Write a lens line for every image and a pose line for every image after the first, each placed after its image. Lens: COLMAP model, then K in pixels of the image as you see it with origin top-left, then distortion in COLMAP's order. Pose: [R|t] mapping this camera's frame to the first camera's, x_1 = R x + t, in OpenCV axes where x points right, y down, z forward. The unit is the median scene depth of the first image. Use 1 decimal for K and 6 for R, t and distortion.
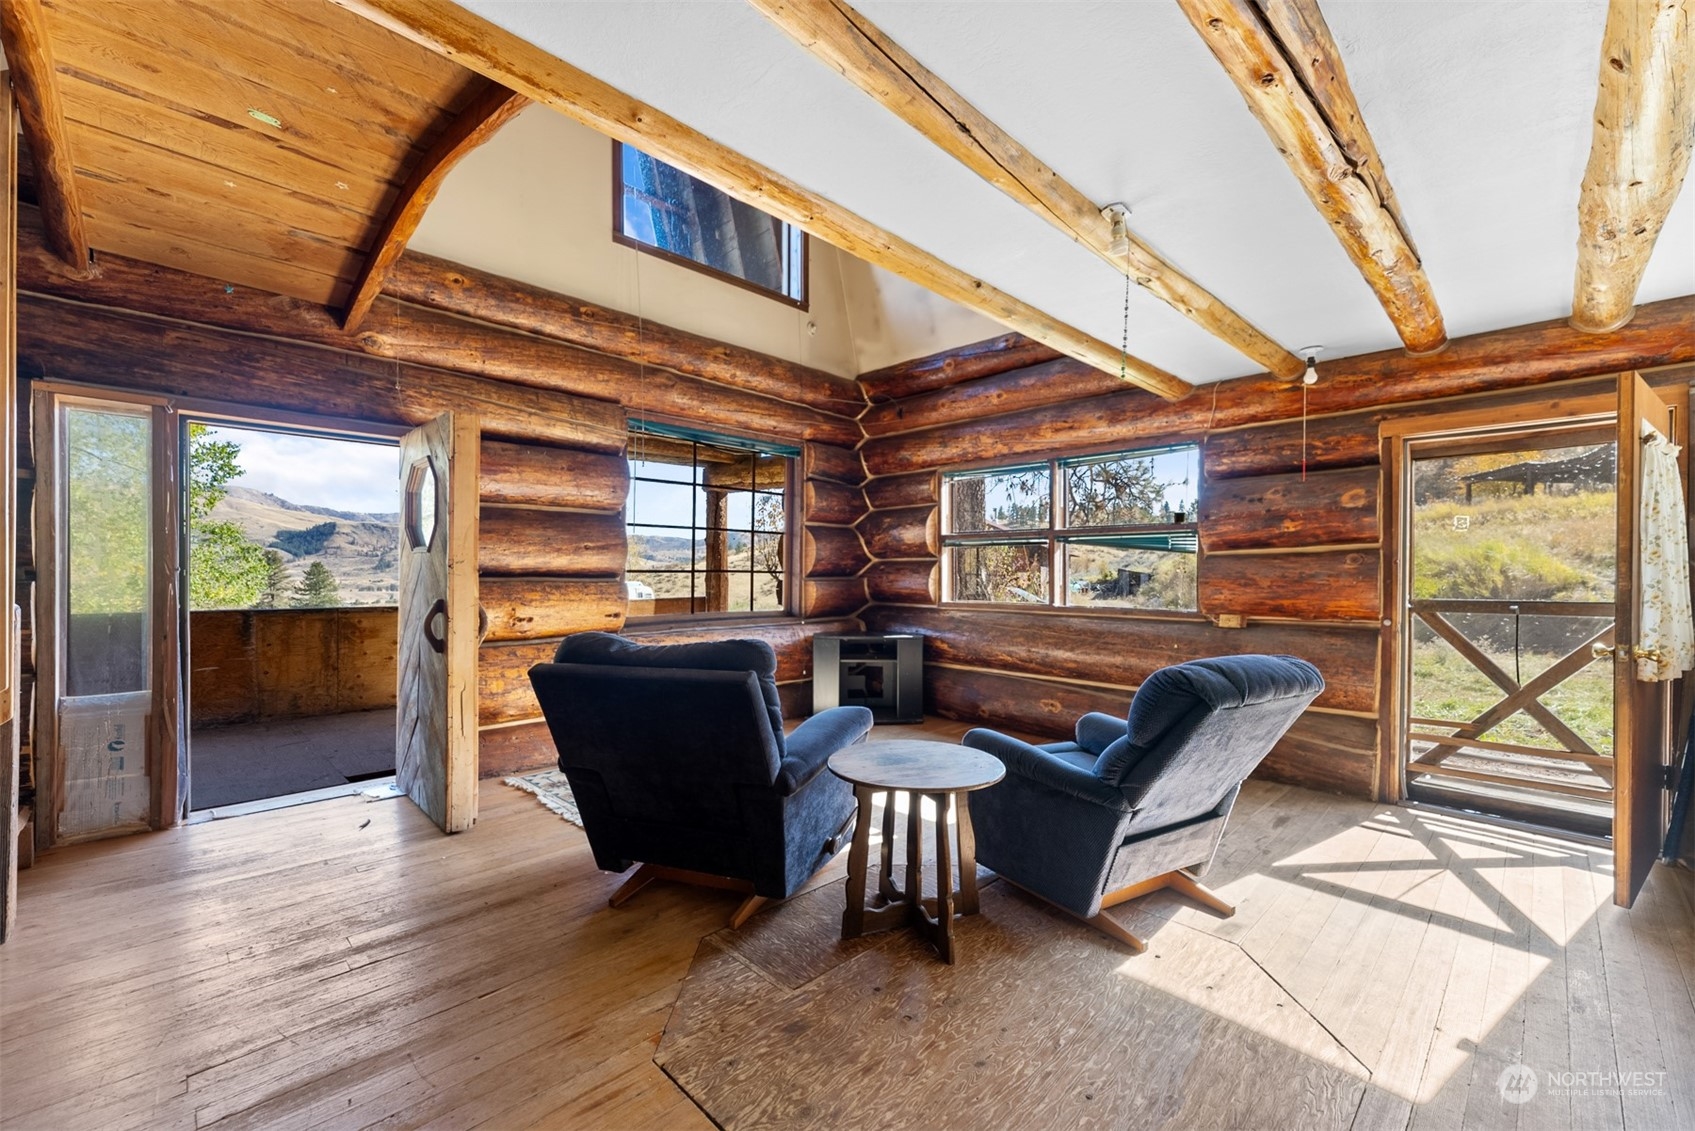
lens RADIAL K [[692.1, 0, 847.3], [0, 692.1, 576.5], [0, 0, 1]] dist [0.001652, 0.000088]
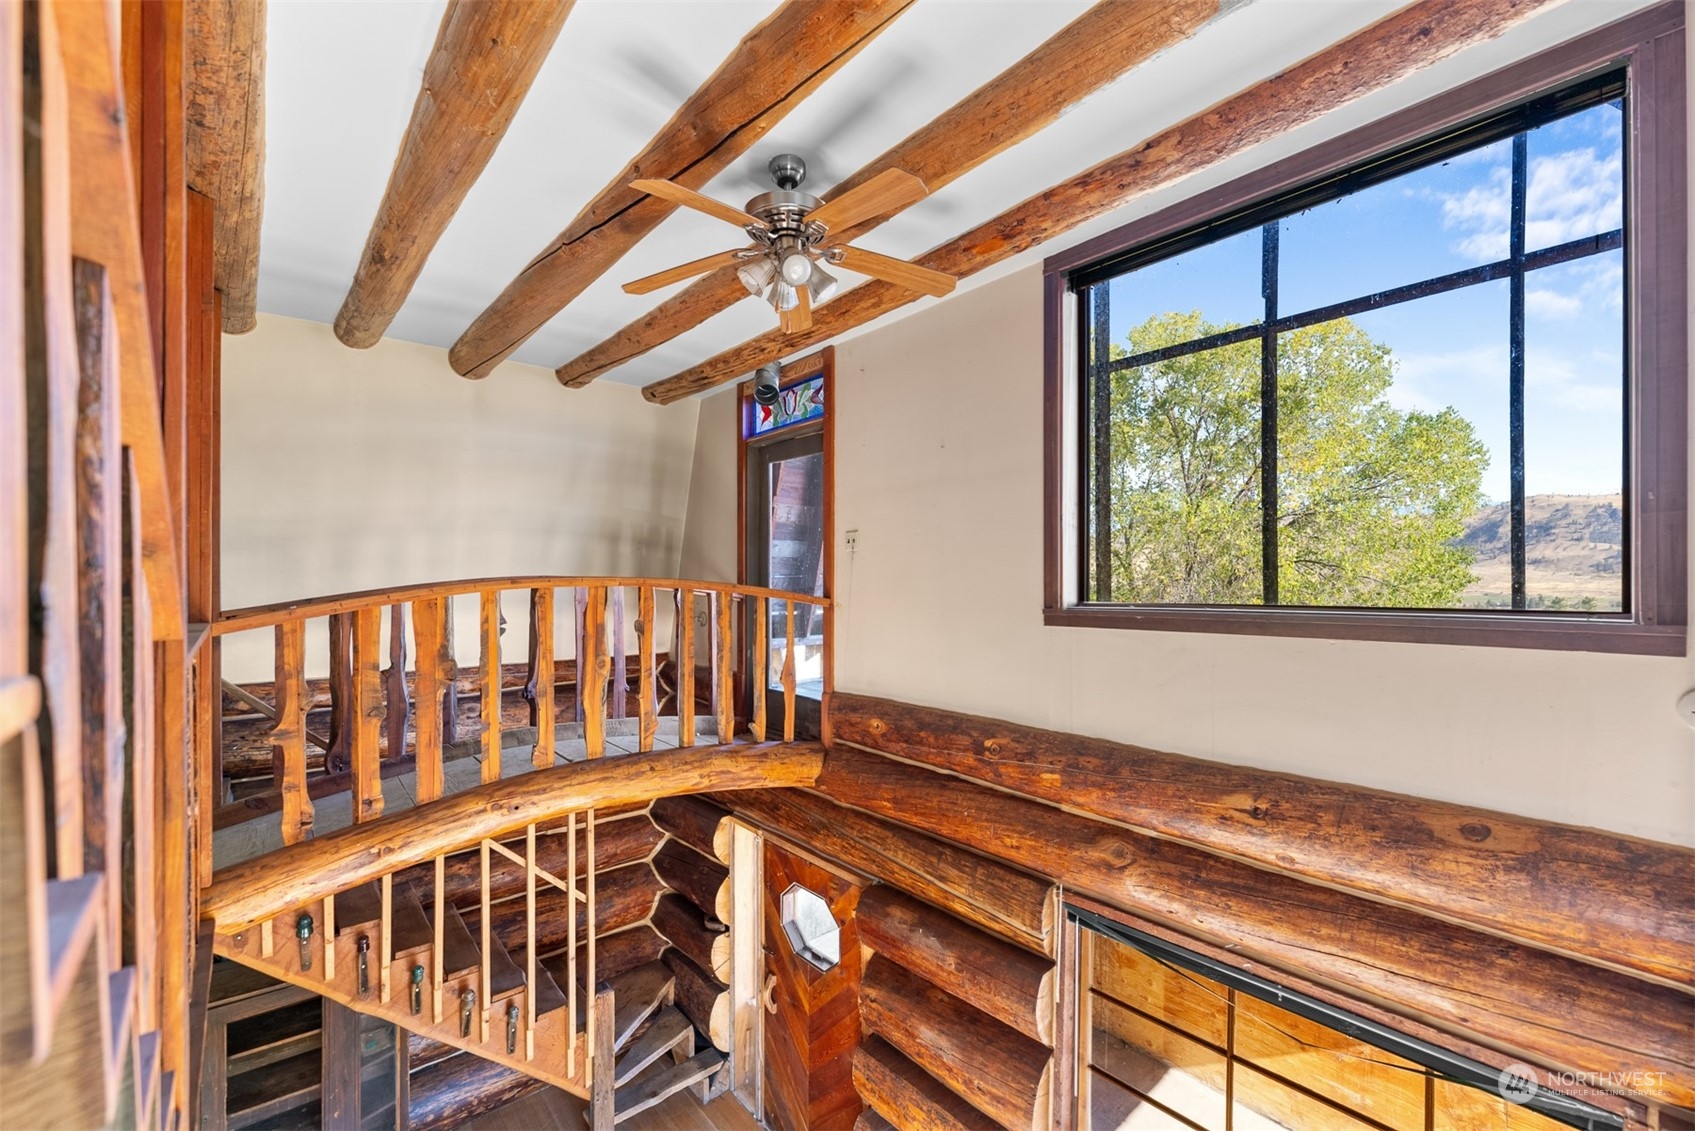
lens RADIAL K [[692.1, 0, 847.3], [0, 692.1, 576.5], [0, 0, 1]] dist [0.001652, 0.000088]
pose [[-0.064423, -0.001905, -0.997921, 0.321829], [0.001785, 0.999996, -0.002025, -0.528933], [0.997921, -0.001911, -0.064420, 0.857737]]
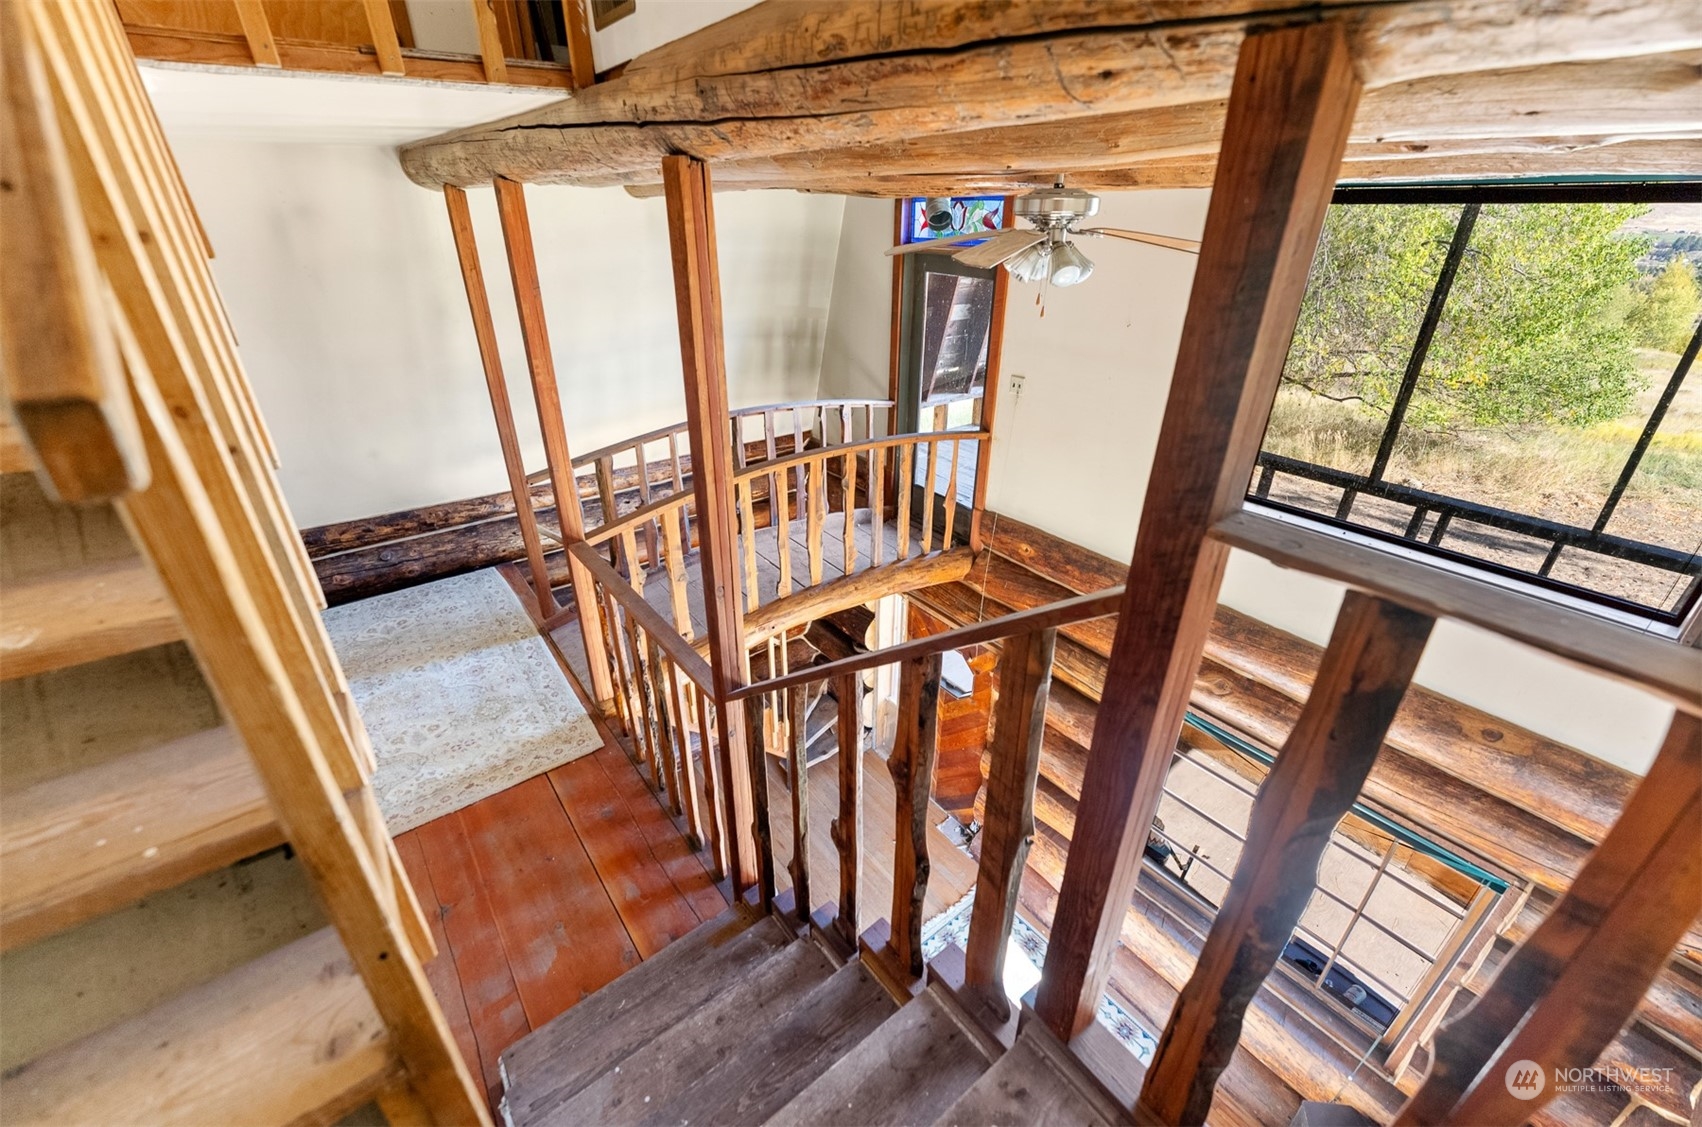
lens RADIAL K [[692.7, 0, 851.0], [0, 692.7, 563.5], [0, 0, 1]] dist [0.001012, -0.000324]
pose [[-0.130232, 0.446446, -0.885283, 0.431674], [-0.004163, 0.892633, 0.450765, -0.786438], [0.991475, 0.062390, -0.114391, 0.704372]]
